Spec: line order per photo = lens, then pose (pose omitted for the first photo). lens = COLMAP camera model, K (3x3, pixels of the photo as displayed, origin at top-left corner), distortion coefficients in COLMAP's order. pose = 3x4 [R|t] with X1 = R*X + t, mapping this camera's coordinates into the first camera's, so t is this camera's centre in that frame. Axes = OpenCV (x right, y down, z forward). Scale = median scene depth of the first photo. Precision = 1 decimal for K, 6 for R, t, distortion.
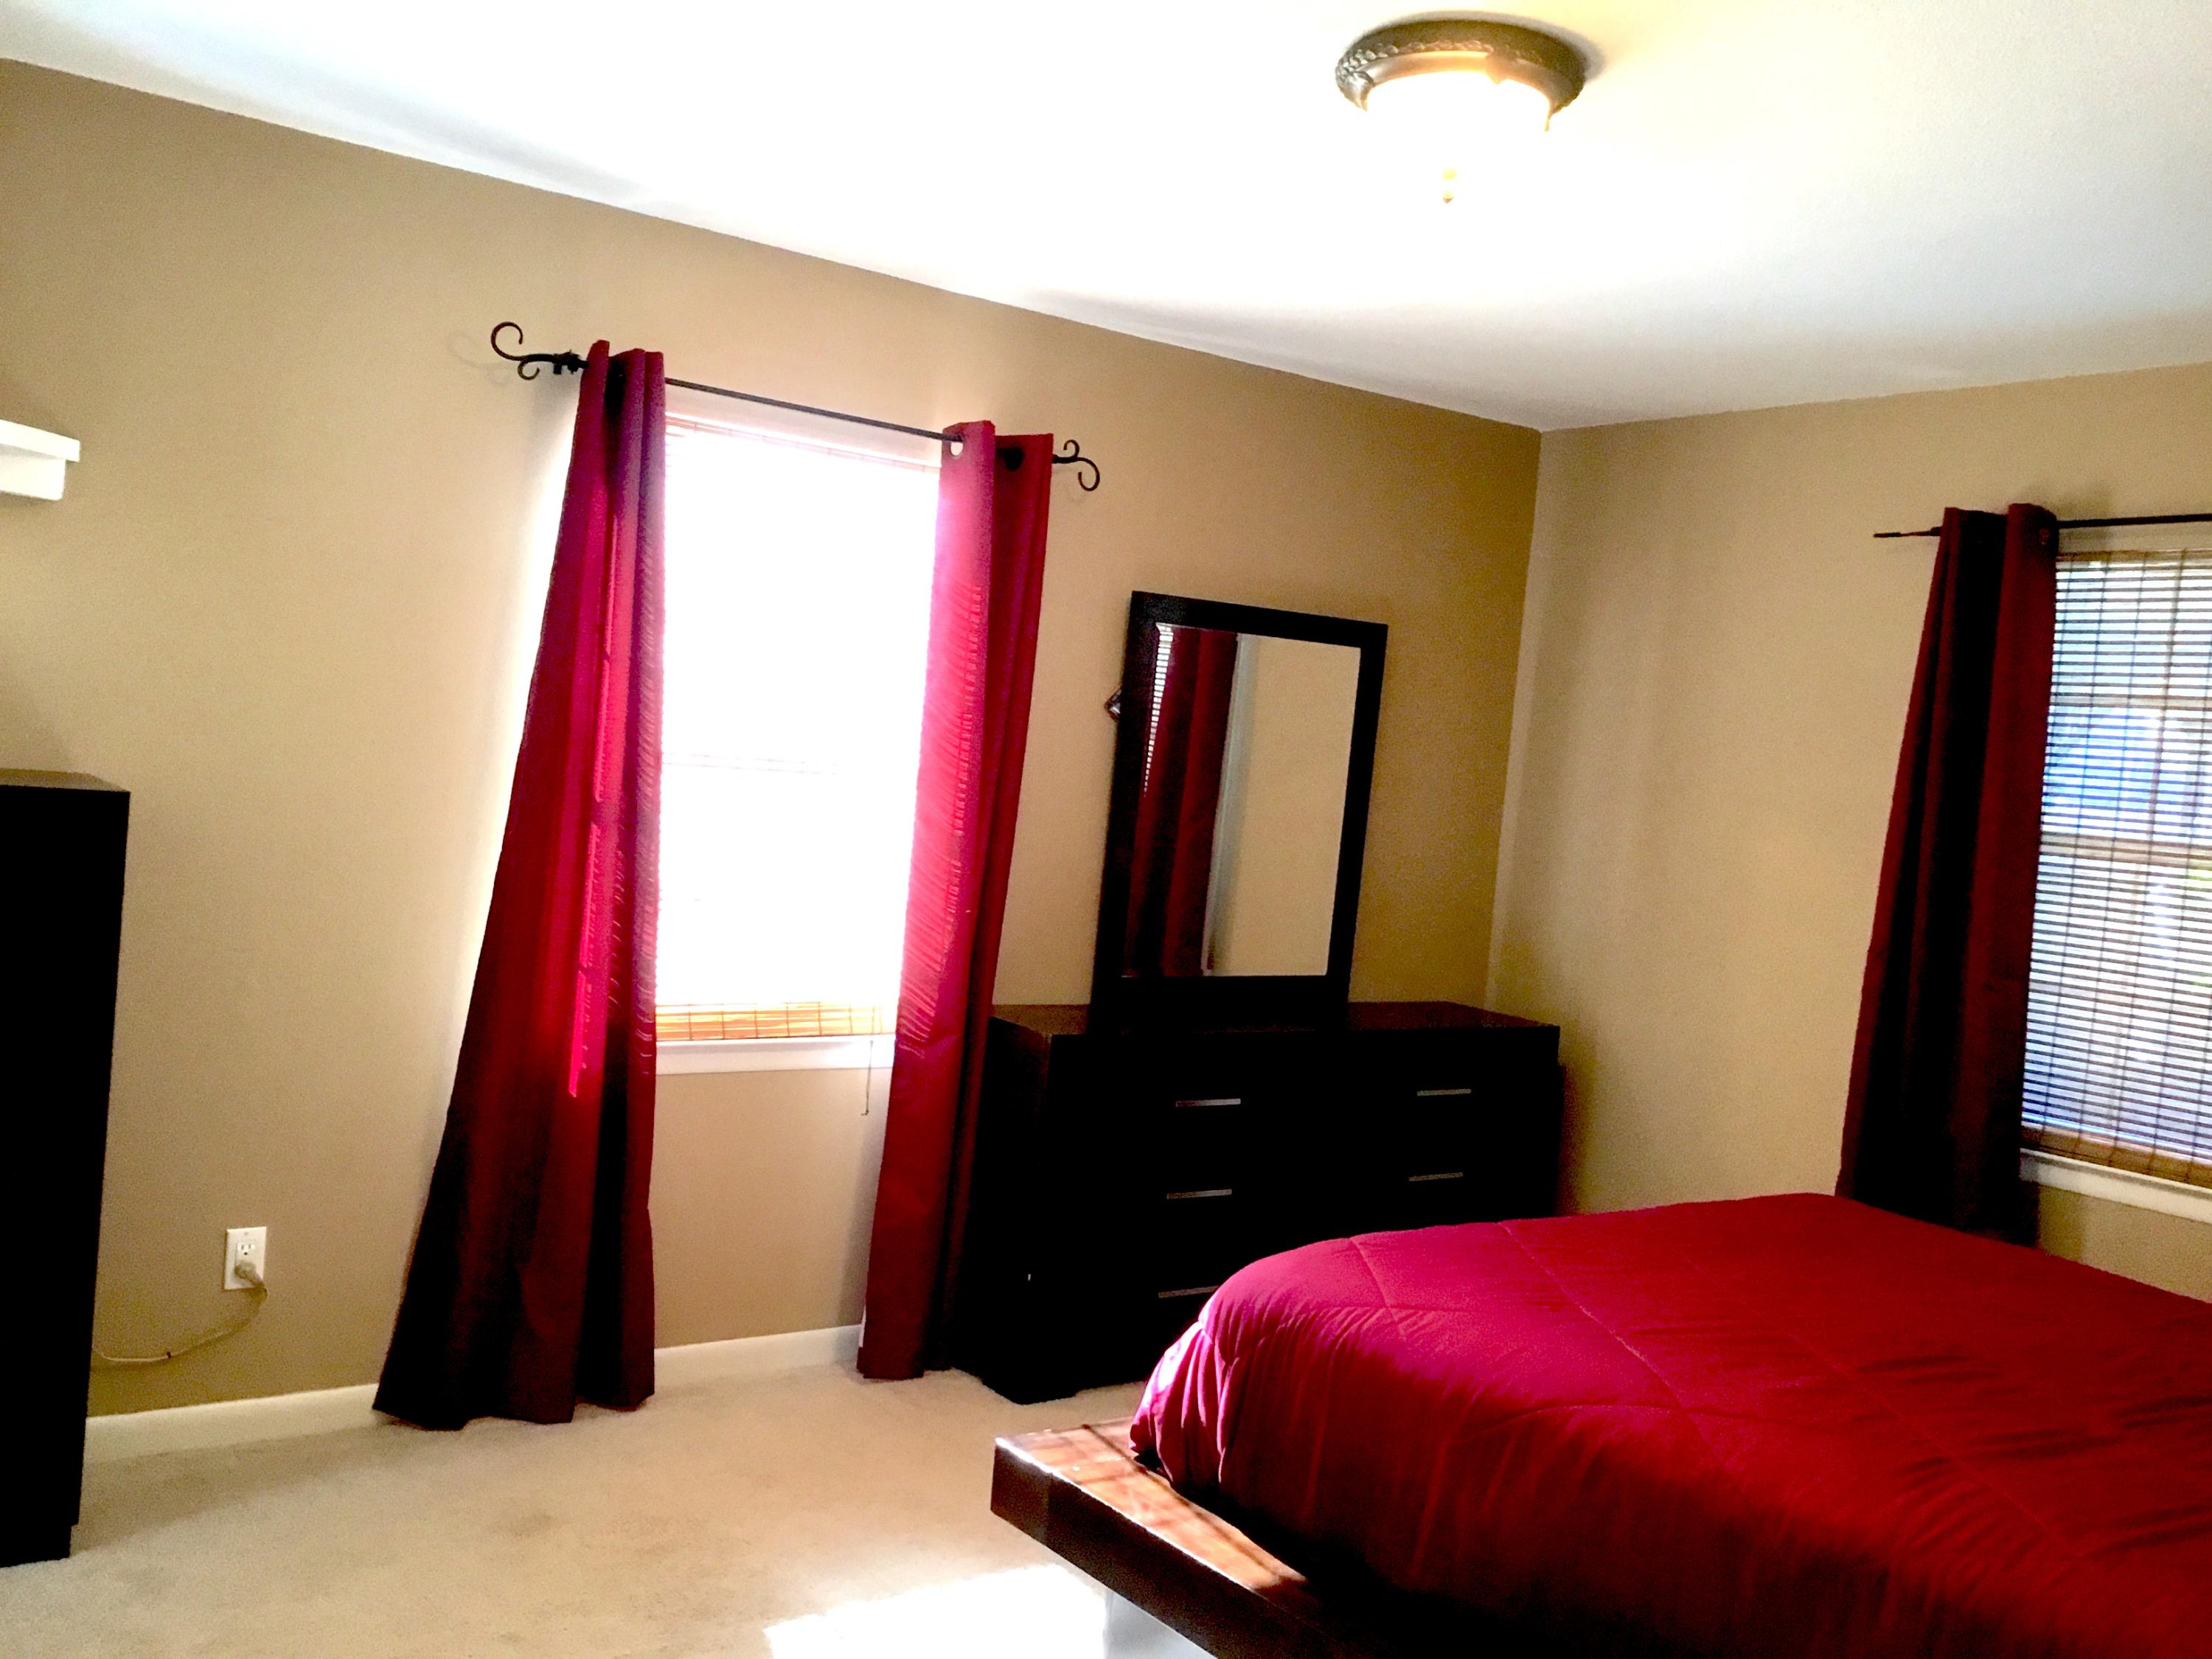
lens RADIAL K [[1972.9, 0, 1106.0], [0, 1972.9, 829.5], [0, 0, 1]] dist [0.034769, -0.003513]
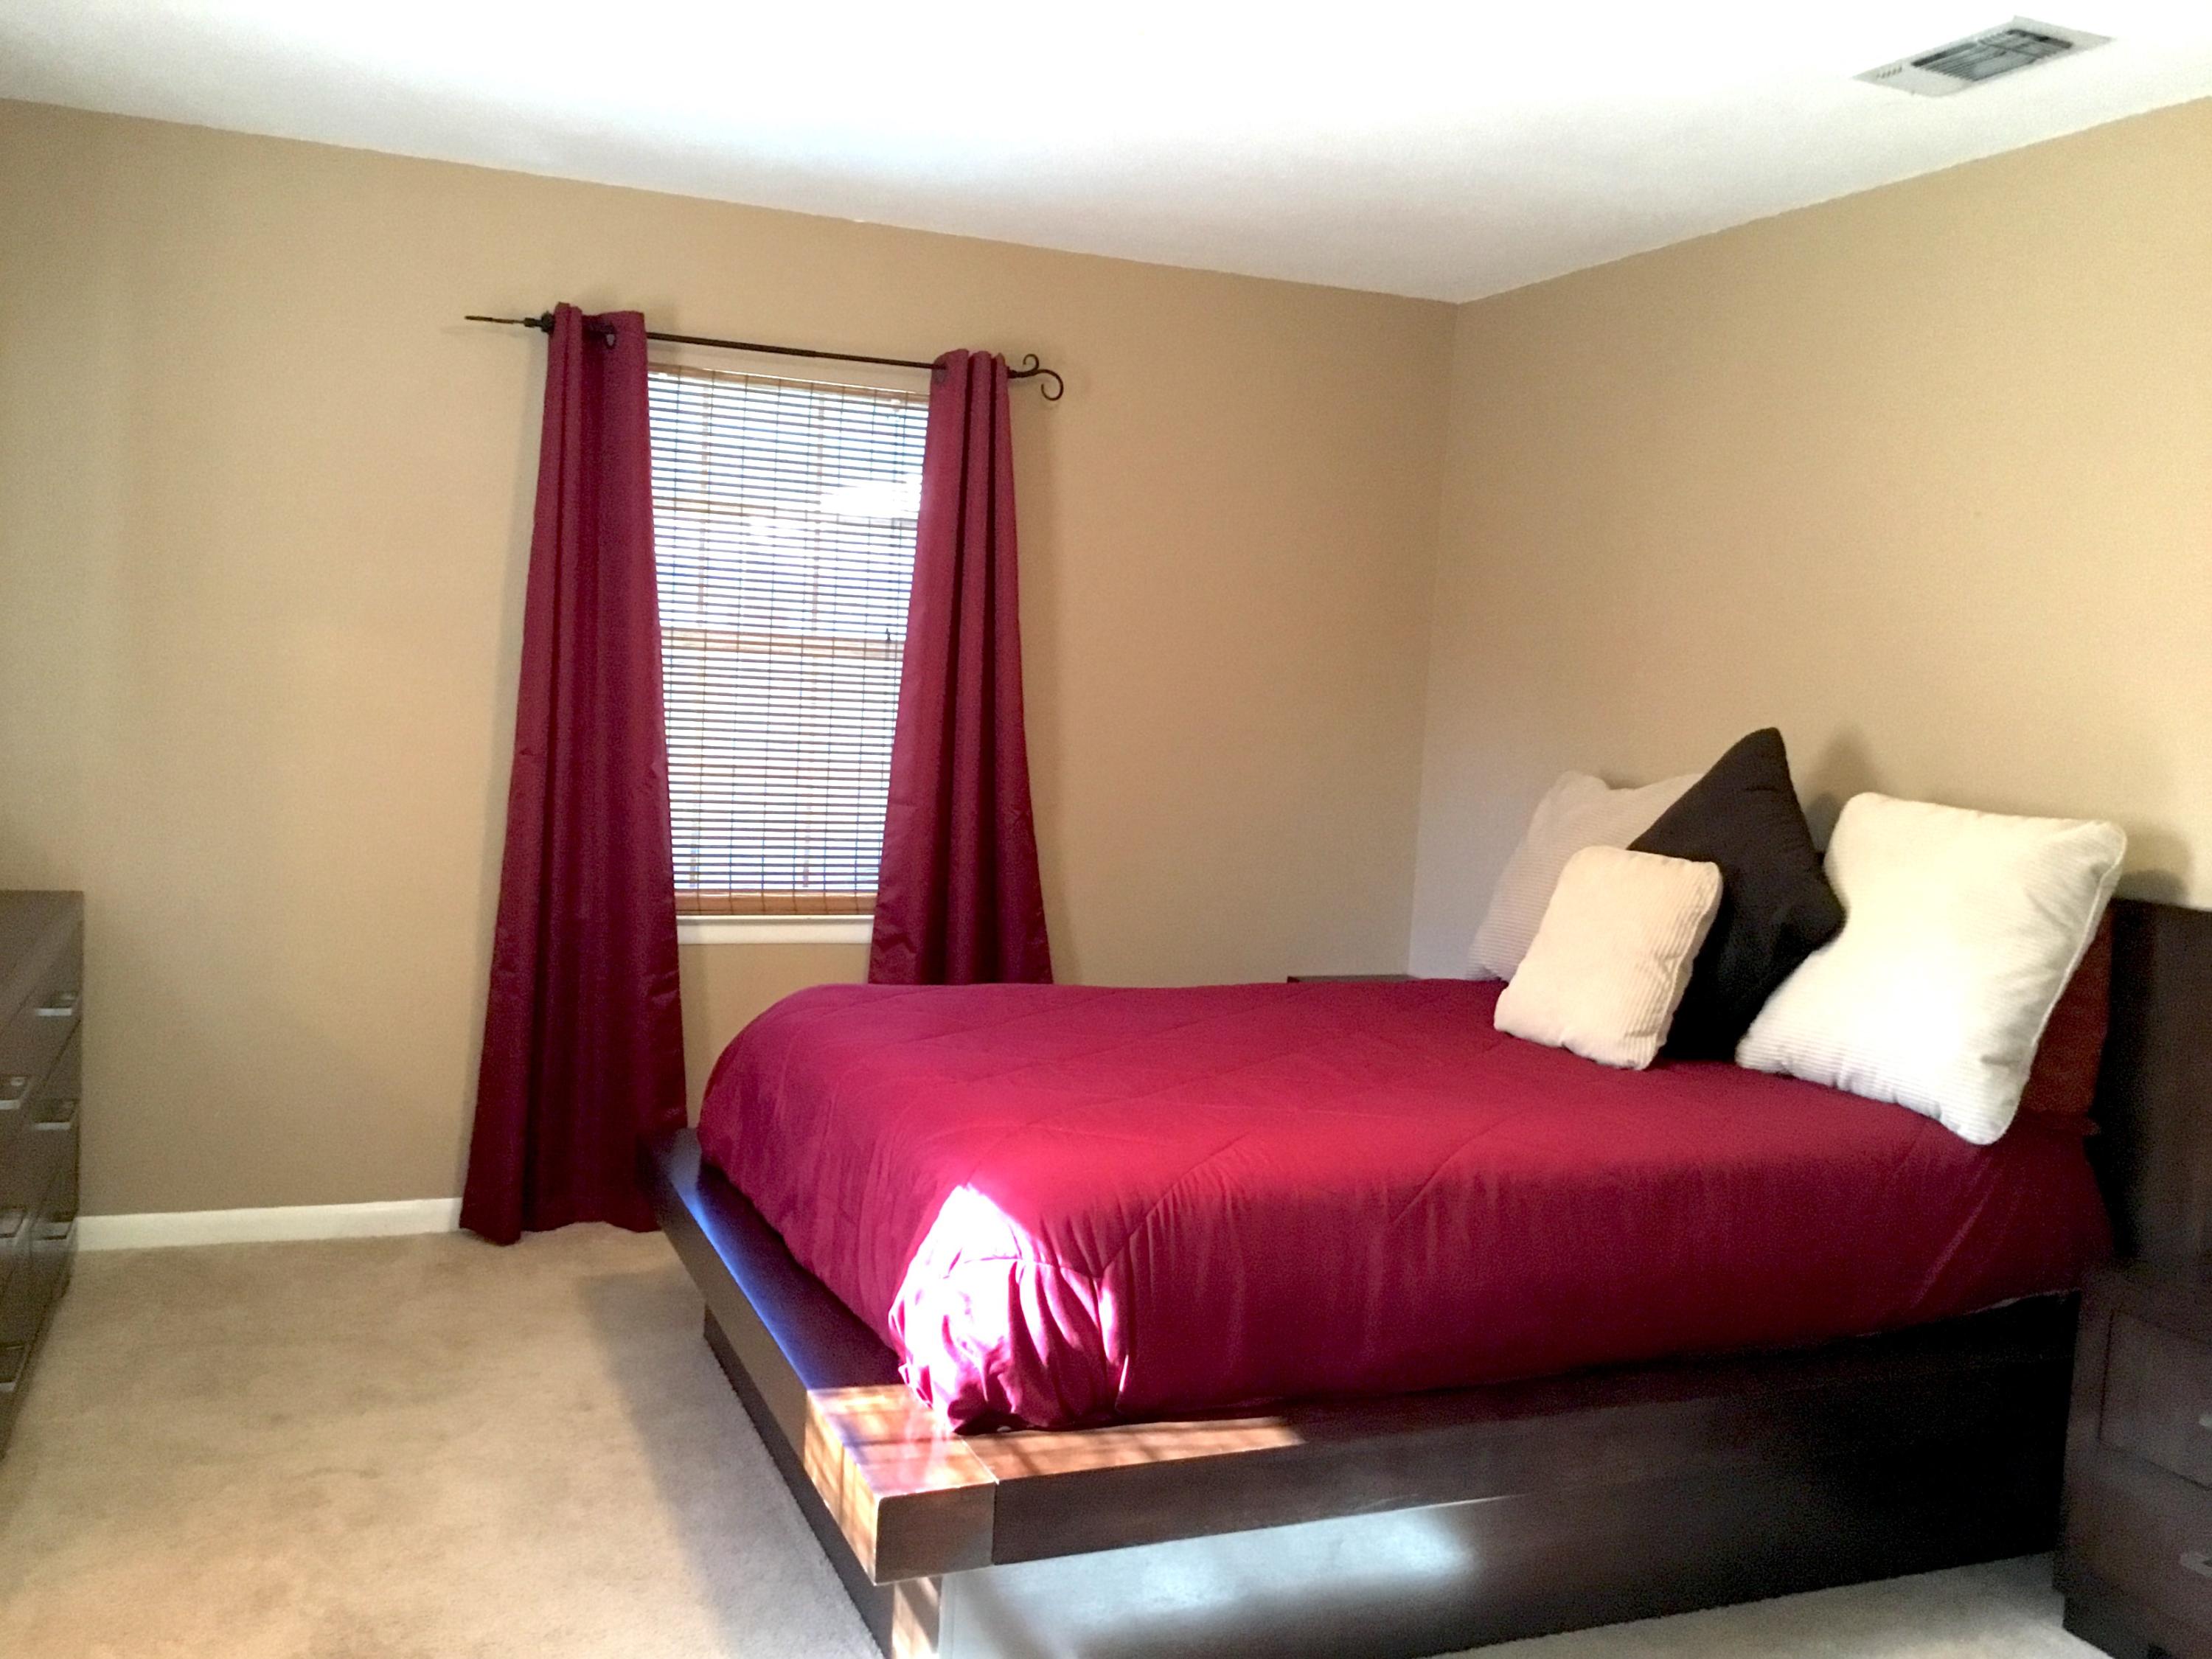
lens RADIAL K [[1972.9, 0, 1106.0], [0, 1972.9, 829.5], [0, 0, 1]] dist [0.034769, -0.003513]
pose [[0.228209, -0.151197, 0.961801, -0.799489], [0.001732, 0.987930, 0.154894, -0.084648], [-0.973611, -0.033683, 0.225716, 0.778409]]
